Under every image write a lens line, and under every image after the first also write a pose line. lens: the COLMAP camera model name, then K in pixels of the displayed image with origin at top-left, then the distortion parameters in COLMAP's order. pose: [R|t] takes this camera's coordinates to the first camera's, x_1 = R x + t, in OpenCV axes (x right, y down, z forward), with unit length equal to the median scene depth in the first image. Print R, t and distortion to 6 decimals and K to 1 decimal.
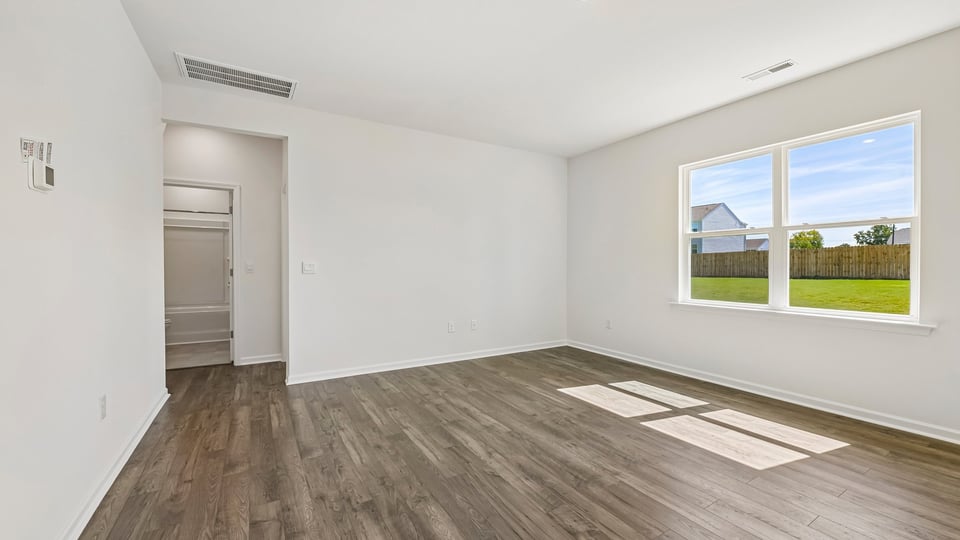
lens RADIAL K [[387.7, 0, 477.0], [0, 387.7, 271.5], [0, 0, 1]] dist [-0.012361, -0.002639]
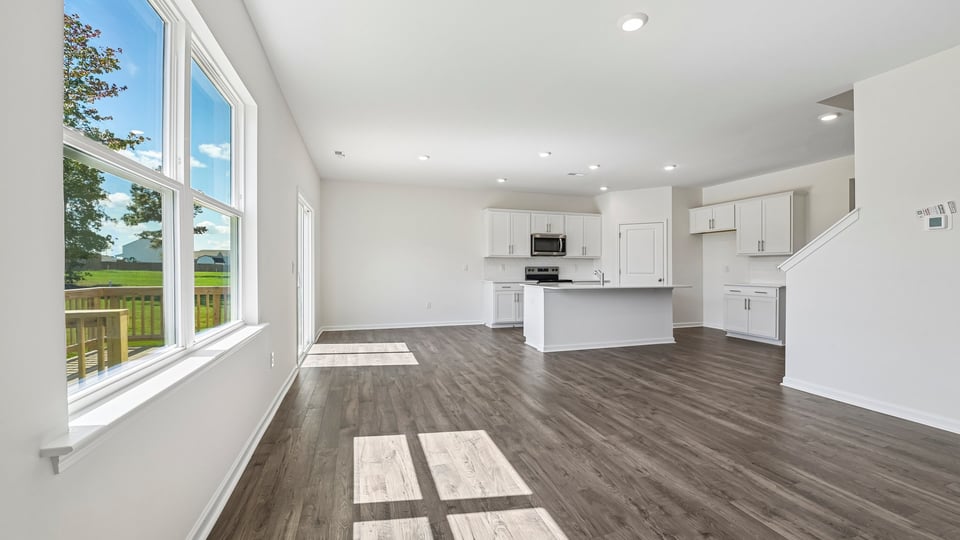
lens RADIAL K [[387.7, 0, 484.4], [0, 387.7, 279.8], [0, 0, 1]] dist [-0.012361, -0.002639]
pose [[-0.979291, -0.012152, 0.202095, 0.420761], [-0.002927, 0.998942, 0.045885, -0.020962], [-0.202439, 0.044343, -0.978291, 1.896560]]
